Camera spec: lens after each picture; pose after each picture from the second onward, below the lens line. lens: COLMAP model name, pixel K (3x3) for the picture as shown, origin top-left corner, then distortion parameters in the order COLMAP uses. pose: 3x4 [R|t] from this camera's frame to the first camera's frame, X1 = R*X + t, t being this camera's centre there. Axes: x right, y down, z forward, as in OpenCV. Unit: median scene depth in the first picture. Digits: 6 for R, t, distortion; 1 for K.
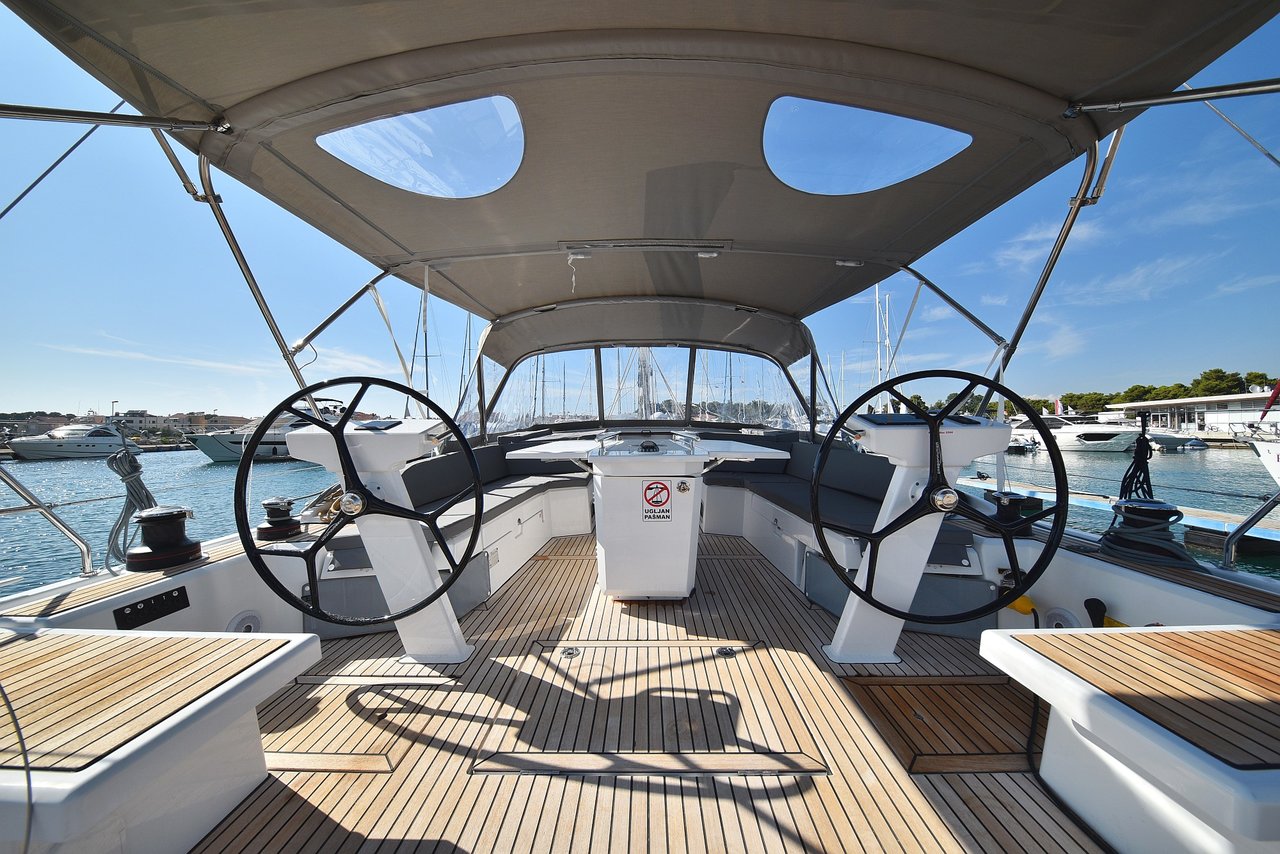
lens RADIAL K [[419.4, 0, 642.1], [0, 419.4, 420.4], [0, 0, 1]] dist [-0.012407, -0.000416]
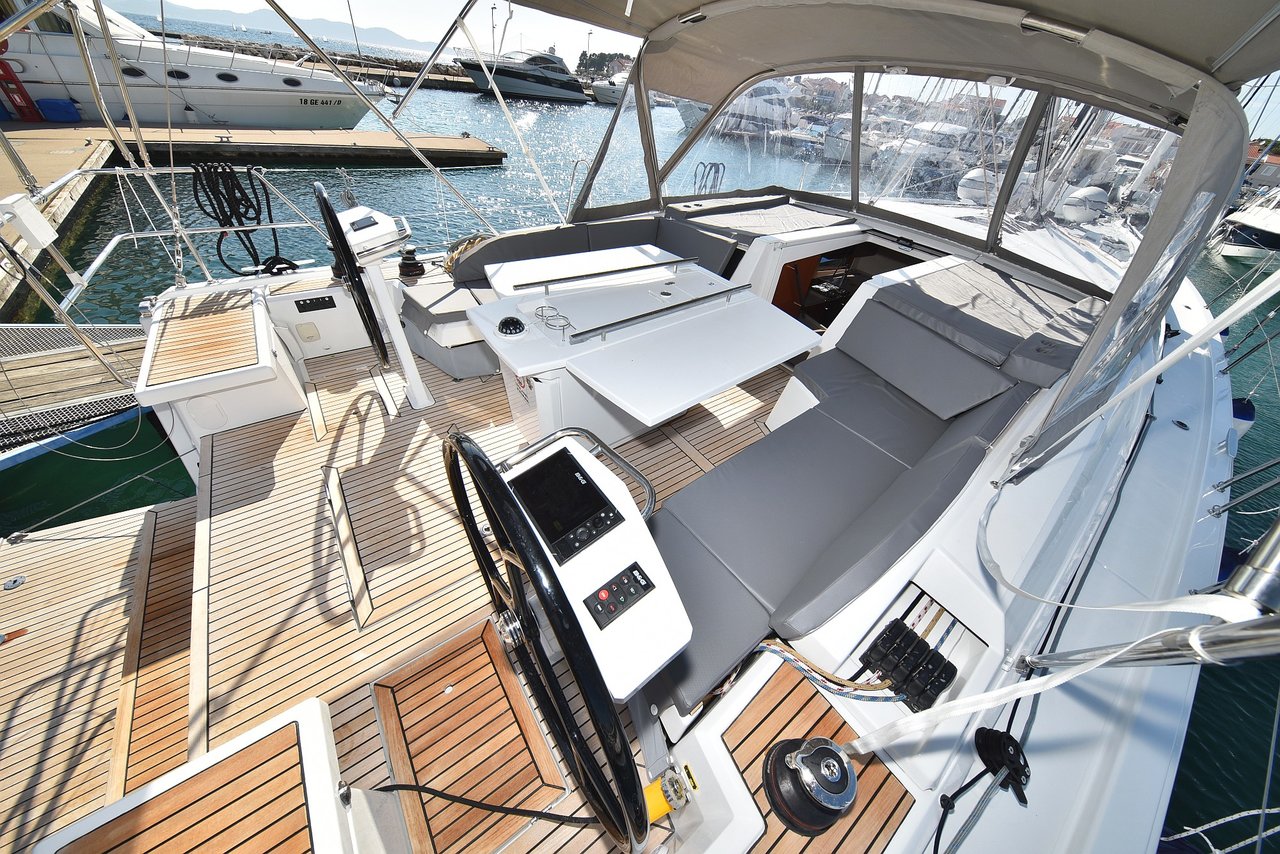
lens RADIAL K [[419.4, 0, 643.0], [0, 419.4, 431.0], [0, 0, 1]] dist [-0.012407, -0.000416]
pose [[0.591581, 0.575328, -0.564827, 0.329401], [-0.096594, 0.746094, 0.658797, -0.150736], [0.800438, -0.335172, 0.496948, 0.304285]]
